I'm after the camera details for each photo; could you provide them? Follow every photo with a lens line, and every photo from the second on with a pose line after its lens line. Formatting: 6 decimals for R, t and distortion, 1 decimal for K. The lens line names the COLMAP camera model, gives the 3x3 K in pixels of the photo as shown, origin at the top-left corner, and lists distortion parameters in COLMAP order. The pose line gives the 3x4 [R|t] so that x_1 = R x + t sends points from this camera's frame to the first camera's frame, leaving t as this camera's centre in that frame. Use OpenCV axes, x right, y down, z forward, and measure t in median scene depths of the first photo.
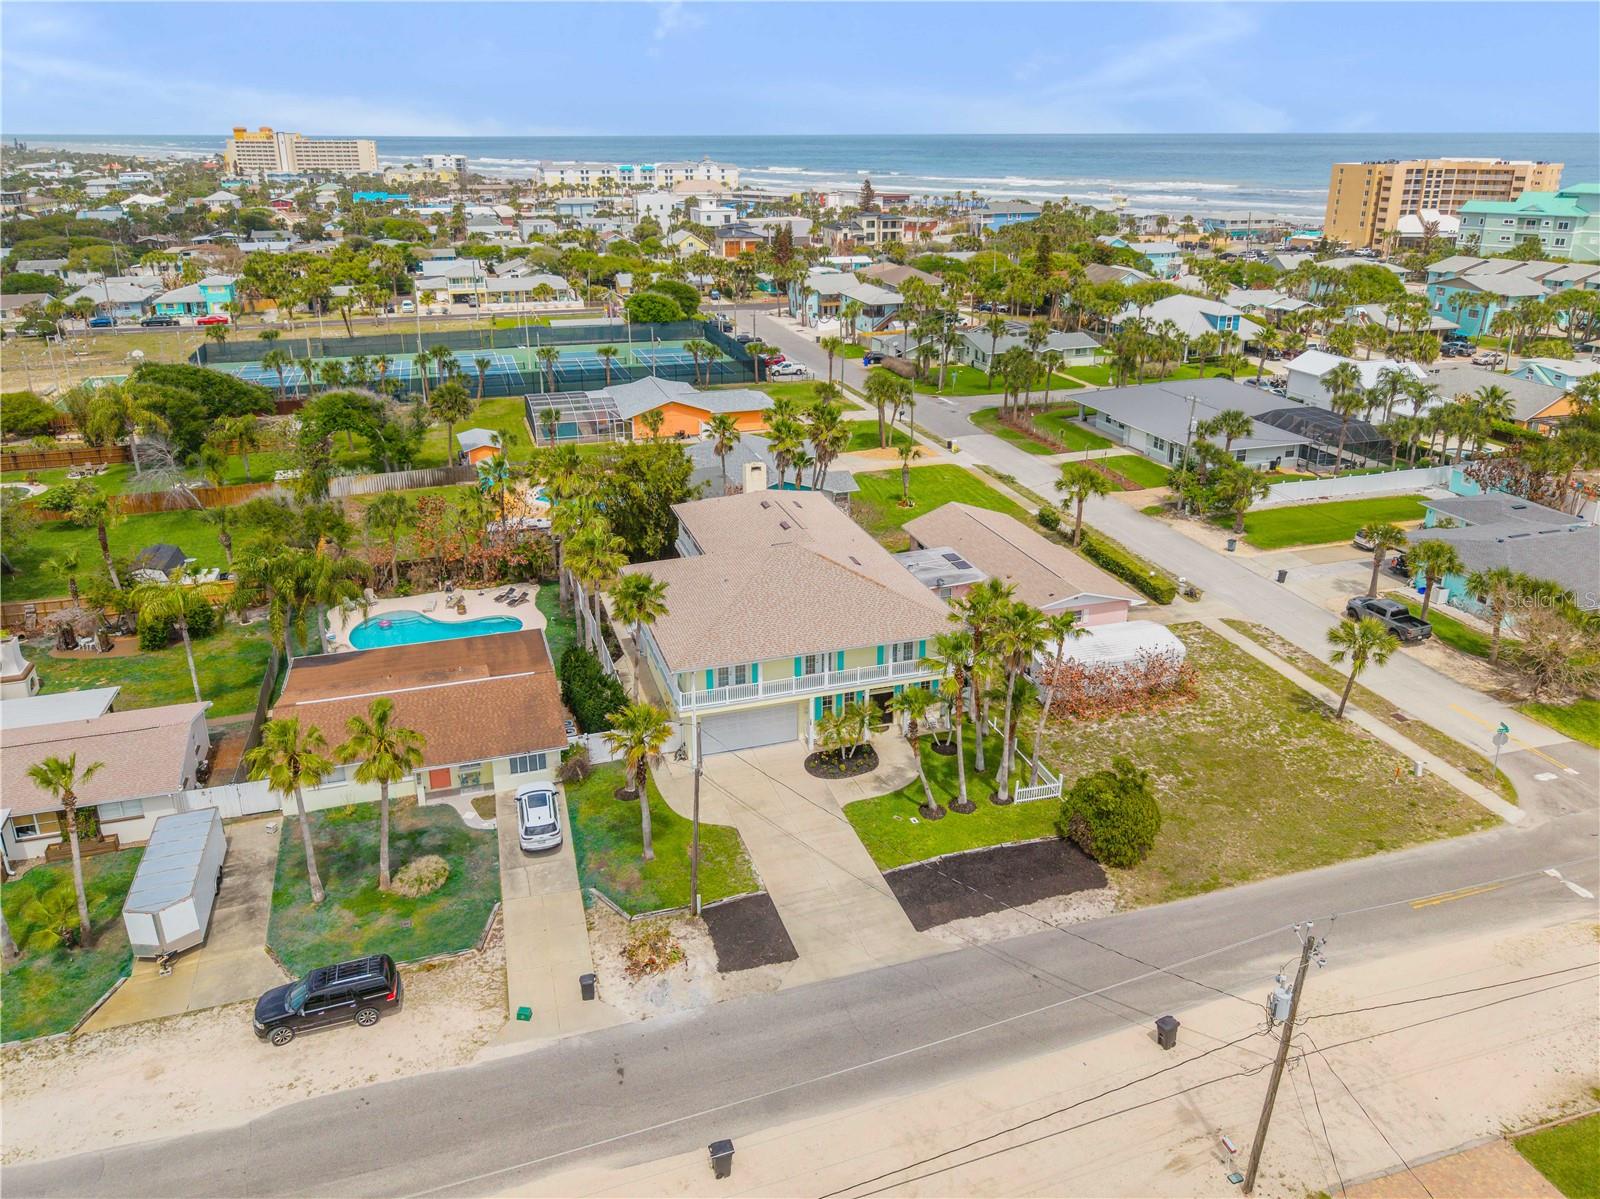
lens RADIAL K [[1123.2, 0, 800.0], [0, 1123.2, 599.5], [0, 0, 1]] dist [0.052270, -0.082580]
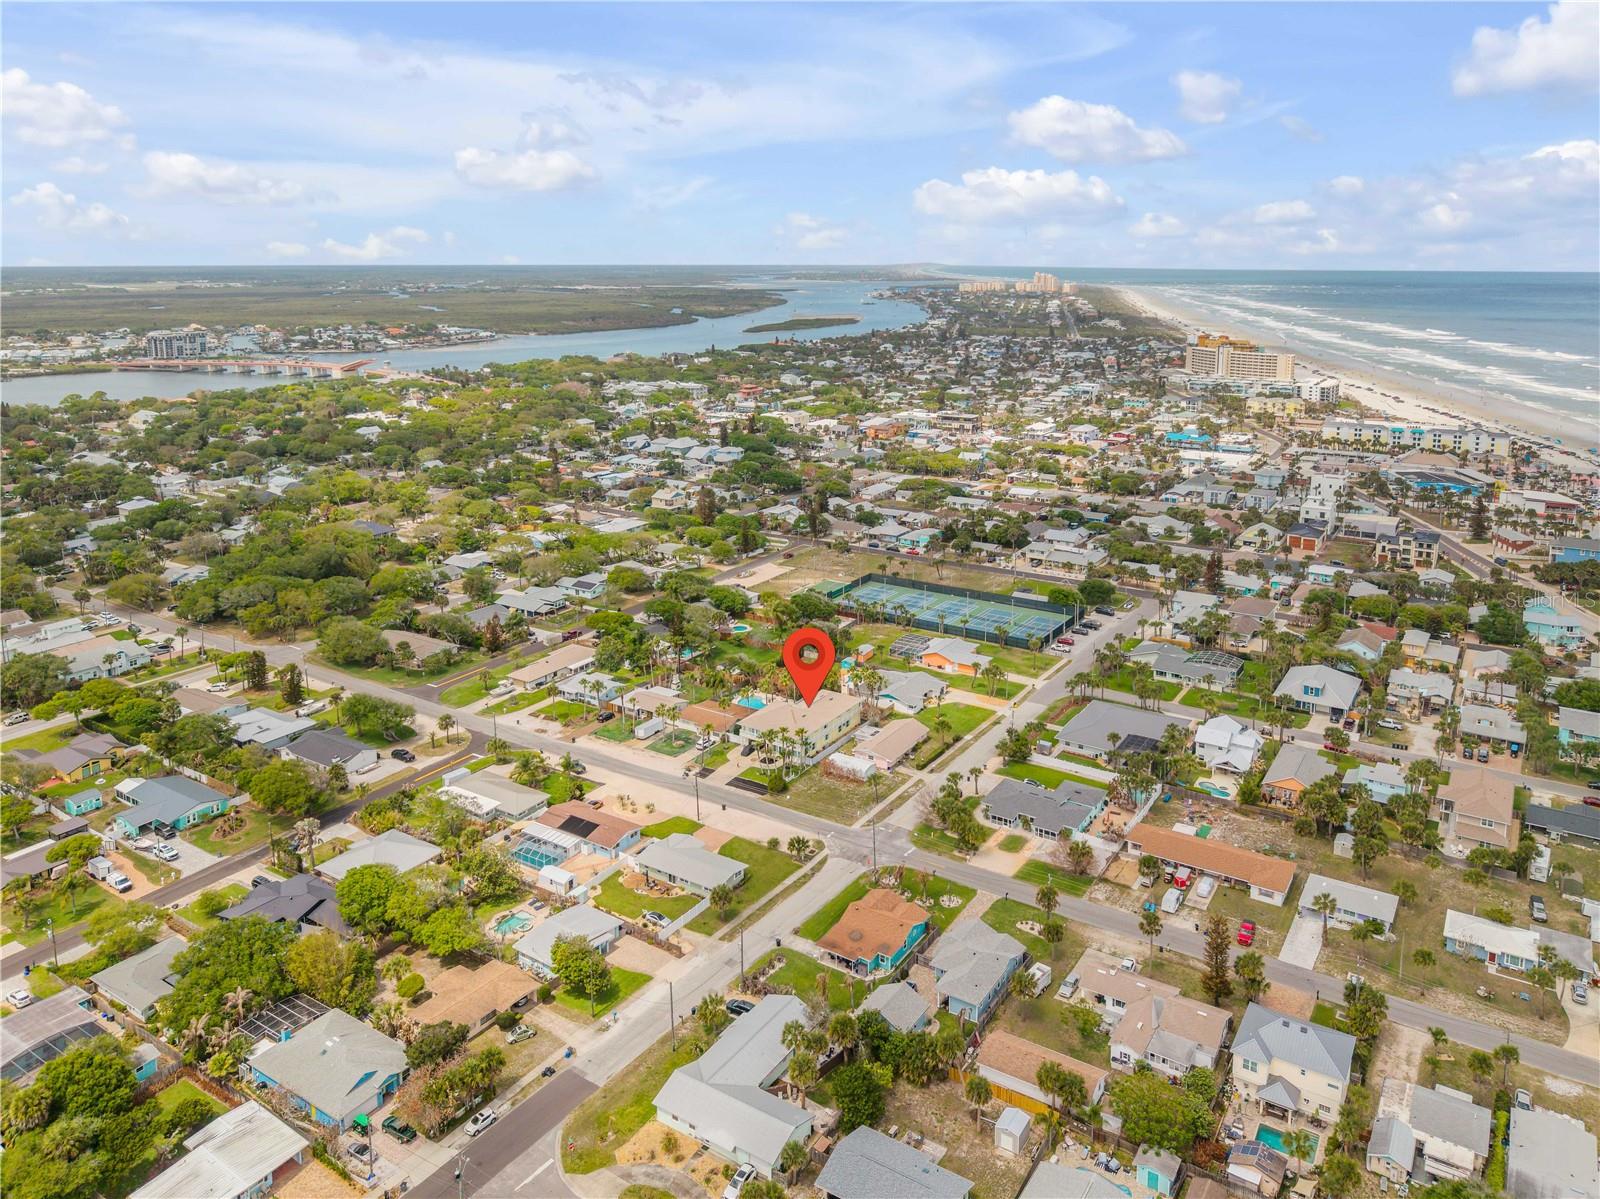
lens RADIAL K [[1124.0, 0, 806.4], [0, 1124.0, 564.4], [0, 0, 1]] dist [0.040319, -0.055232]
pose [[0.637406, 0.199885, -0.744150, 2.840134], [-0.291003, 0.956691, 0.007716, -0.570525], [0.713464, 0.211632, 0.667968, -1.665659]]
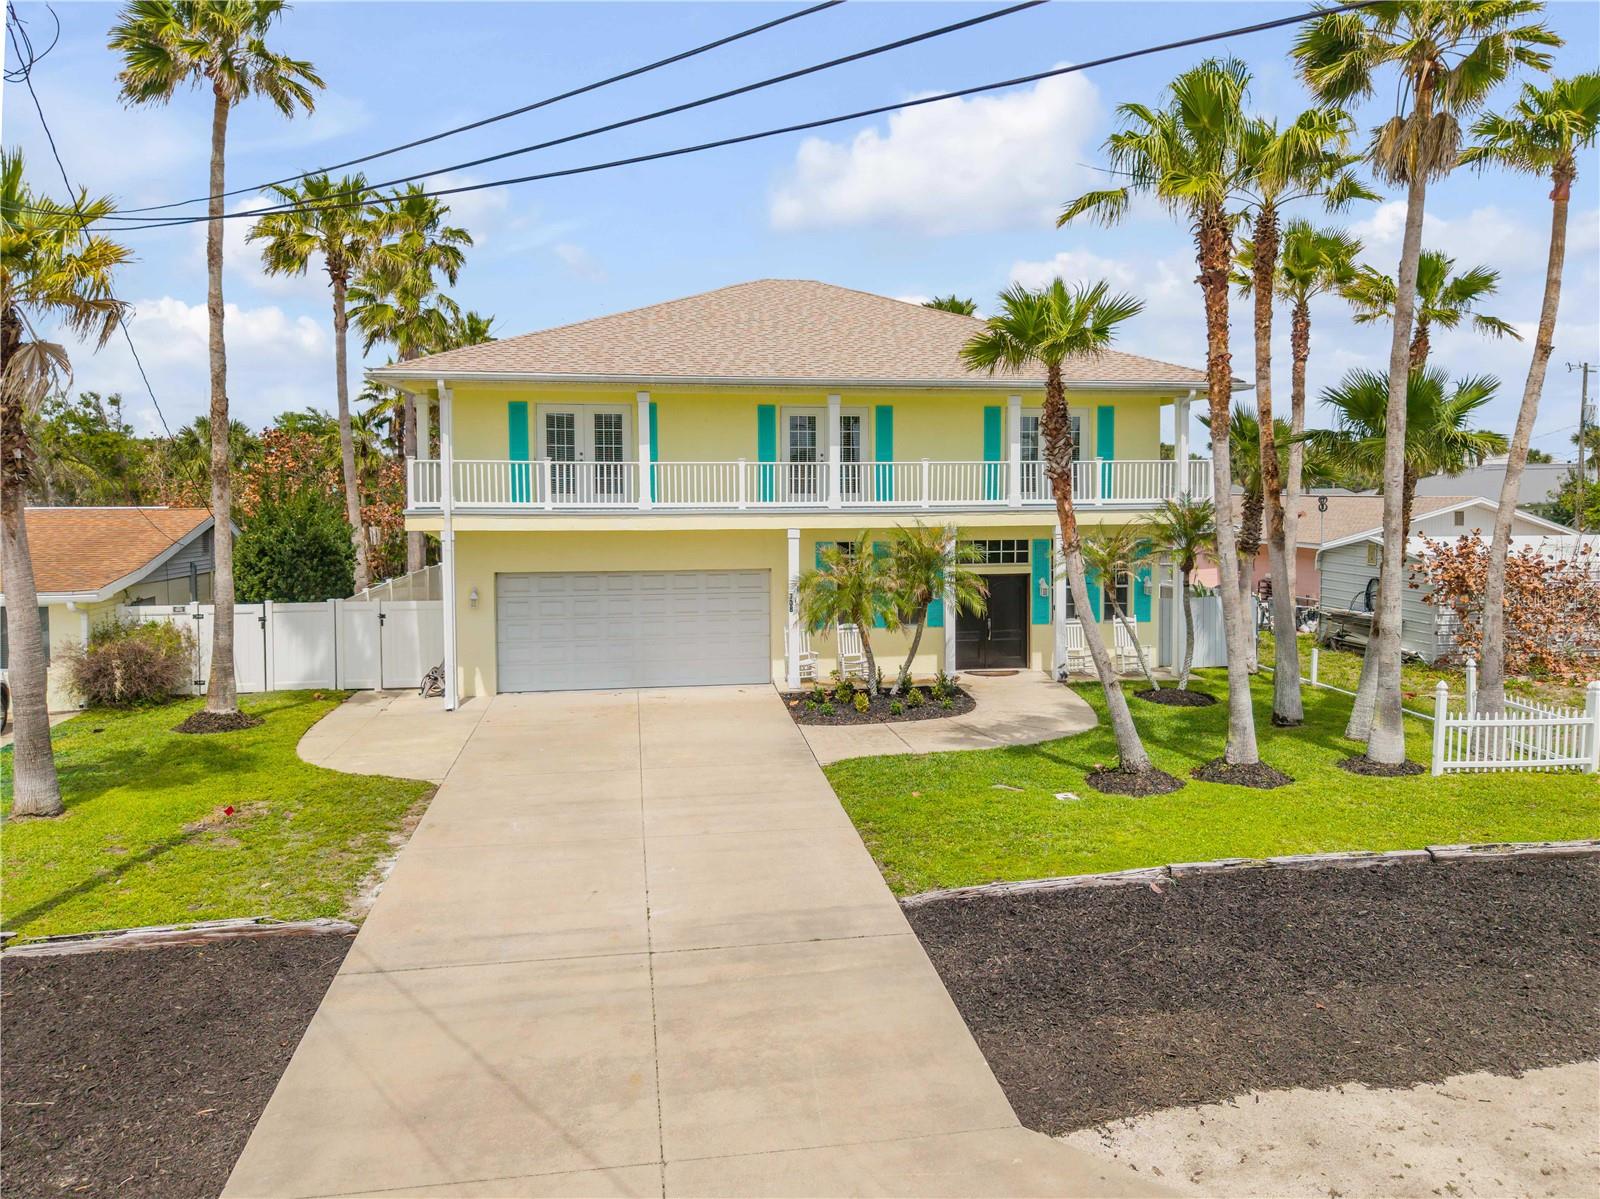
lens RADIAL K [[1157.7, 0, 841.8], [0, 1157.7, 565.3], [0, 0, 1]] dist [0.003332, 0.001791]
pose [[0.989317, 0.006733, -0.145623, 0.075958], [-0.052895, 0.947435, -0.315544, 0.203735], [0.135844, 0.319876, 0.937670, 0.611286]]
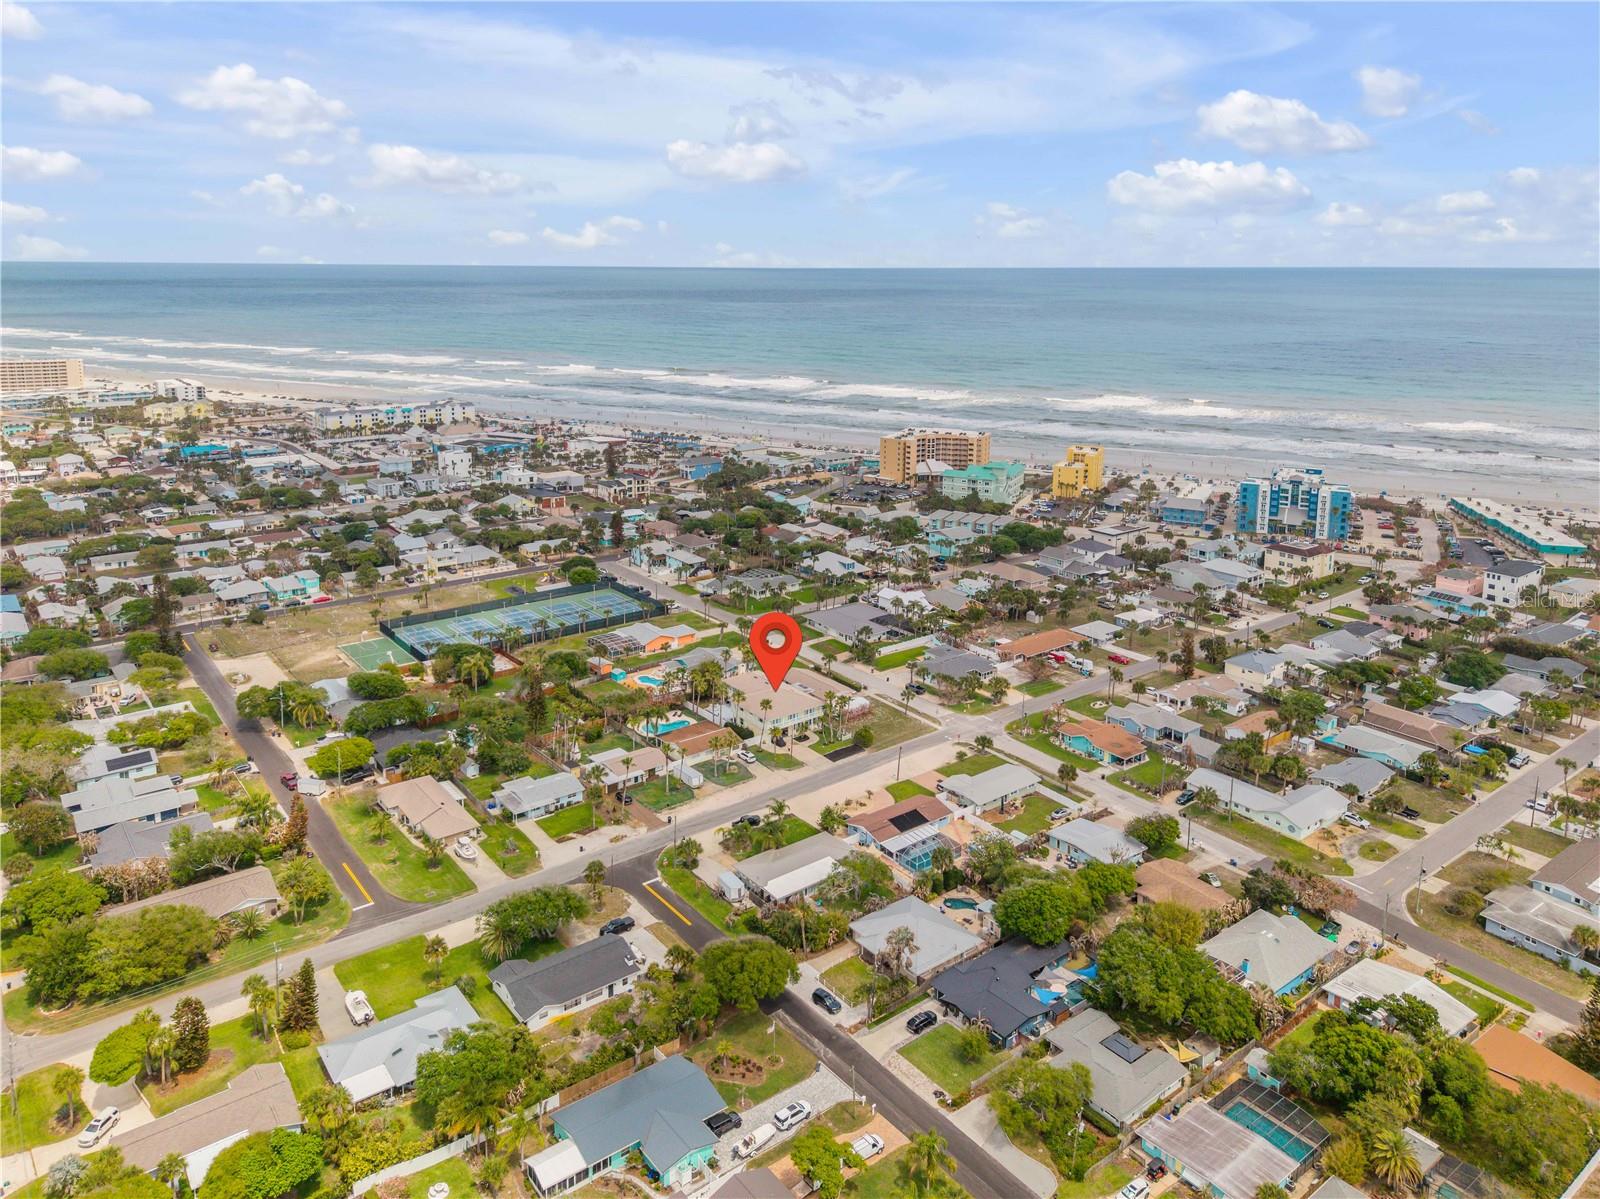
lens RADIAL K [[1124.0, 0, 806.4], [0, 1124.0, 564.4], [0, 0, 1]] dist [0.040319, -0.055232]
pose [[0.936988, -0.086862, 0.338391, -1.261052], [0.127722, 0.986718, -0.100374, -0.072165], [-0.325178, 0.137269, 0.935637, -2.928999]]
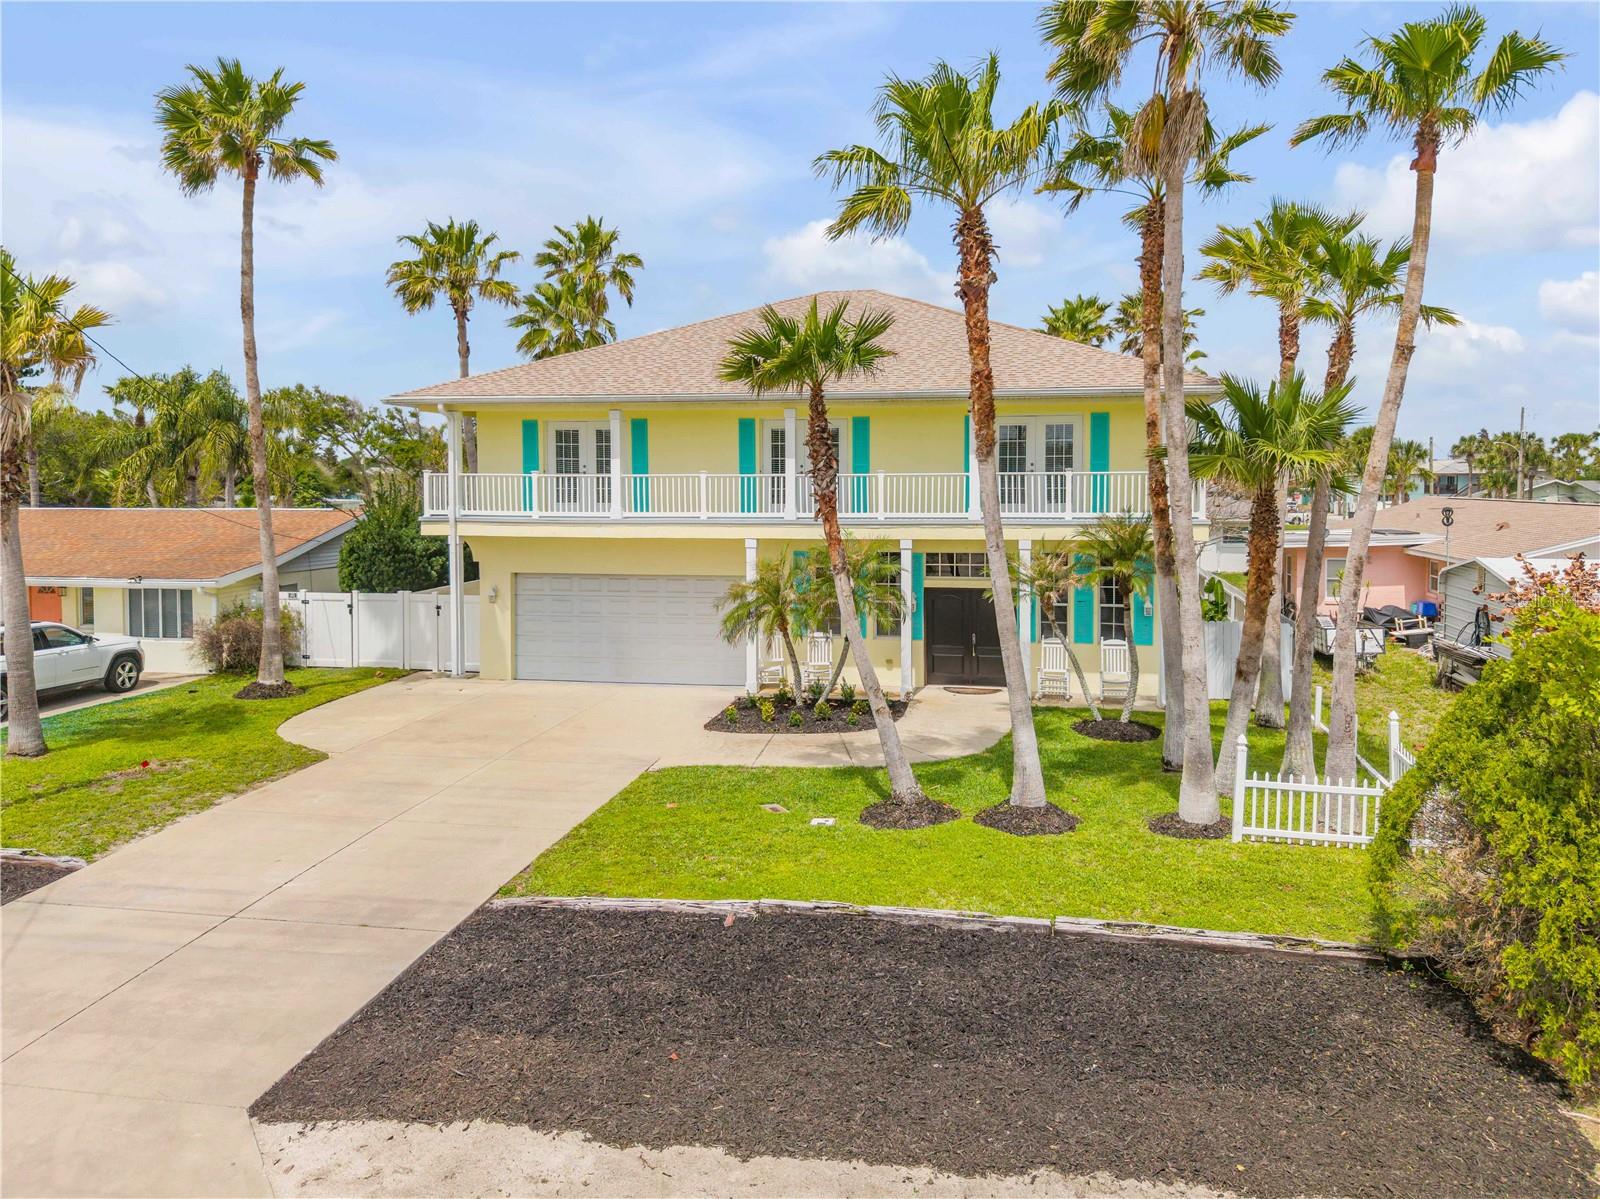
lens RADIAL K [[1157.0, 0, 821.2], [0, 1157.0, 552.8], [0, 0, 1]] dist [0.004861, -0.001347]
pose [[0.879975, 0.028662, -0.474155, 0.202102], [-0.180246, 0.943674, -0.277472, 0.183914], [0.439494, 0.329633, 0.835576, 0.643233]]
